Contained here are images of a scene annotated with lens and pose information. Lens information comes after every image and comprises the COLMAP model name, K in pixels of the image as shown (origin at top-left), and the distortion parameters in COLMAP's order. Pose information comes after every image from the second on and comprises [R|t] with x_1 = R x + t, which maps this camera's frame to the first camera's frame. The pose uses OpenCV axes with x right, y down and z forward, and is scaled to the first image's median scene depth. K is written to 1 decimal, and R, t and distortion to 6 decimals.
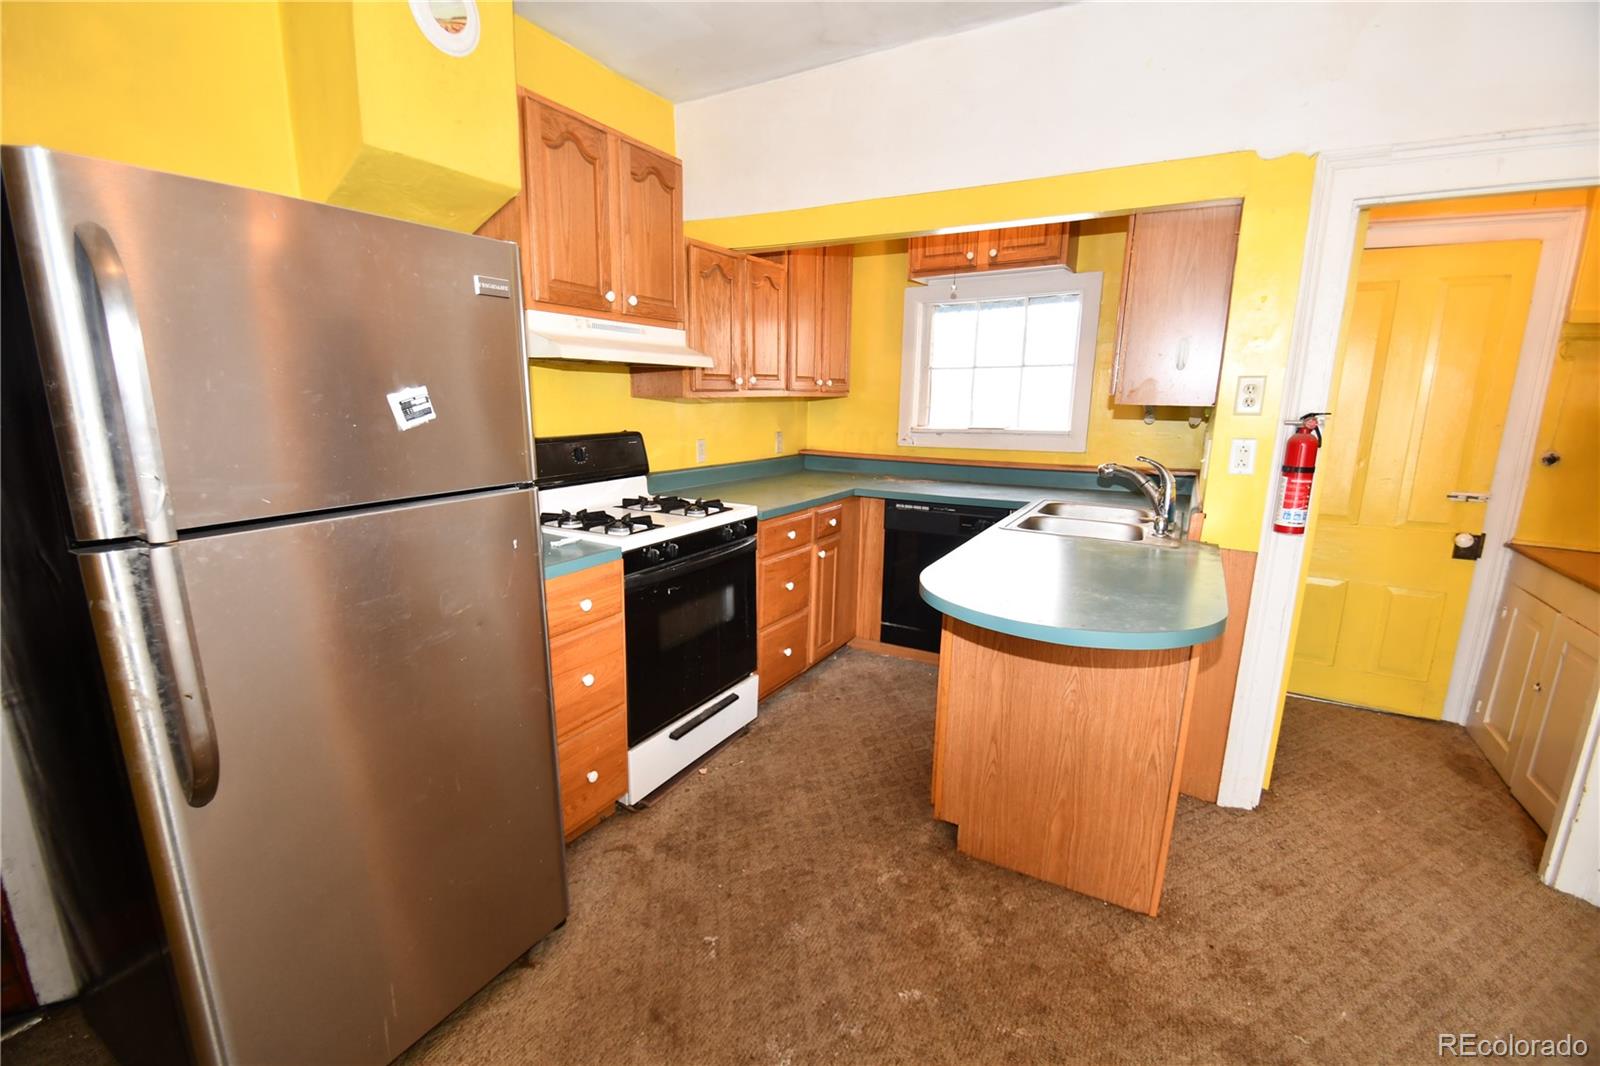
lens RADIAL K [[700.1, 0, 796.9], [0, 700.1, 526.8], [0, 0, 1]] dist [-0.022008, 0.000111]
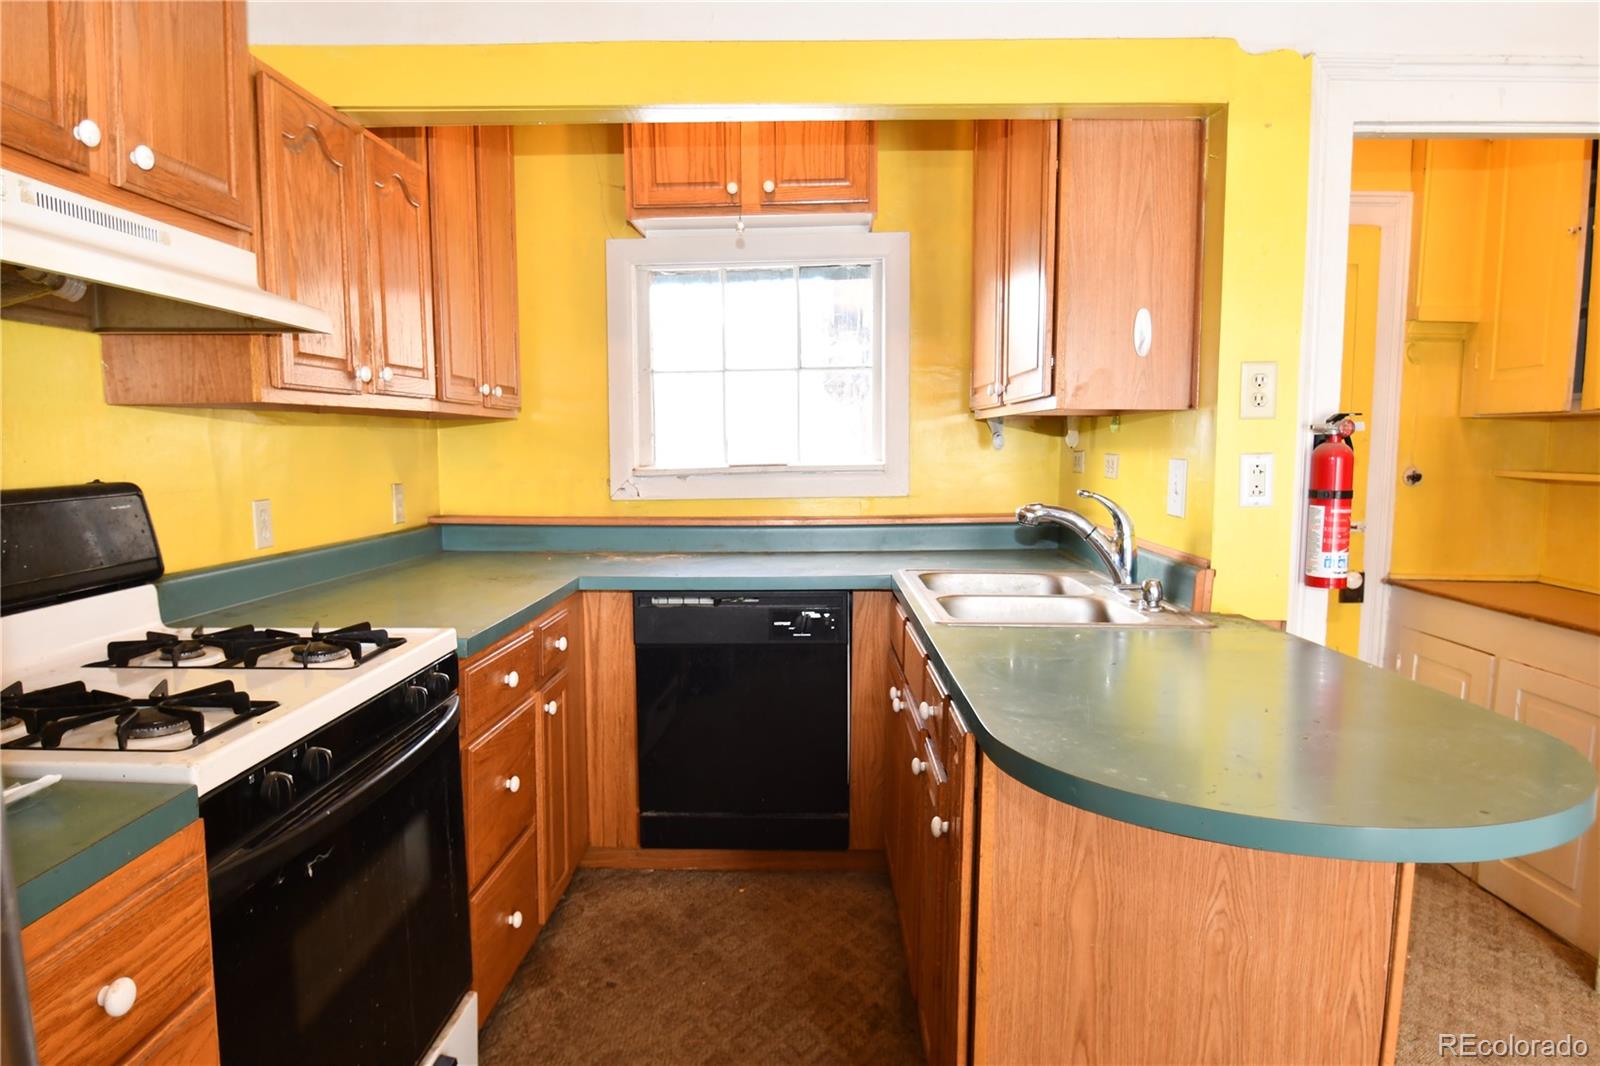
lens RADIAL K [[968.8, 0, 800.0], [0, 968.8, 533.0], [0, 0, 1]] dist [-0.031998, -0.003362]
pose [[0.880458, -0.057001, 0.470686, -0.150400], [0.100243, 0.992685, -0.067297, -0.026014], [-0.463407, 0.106435, 0.879731, 0.315200]]
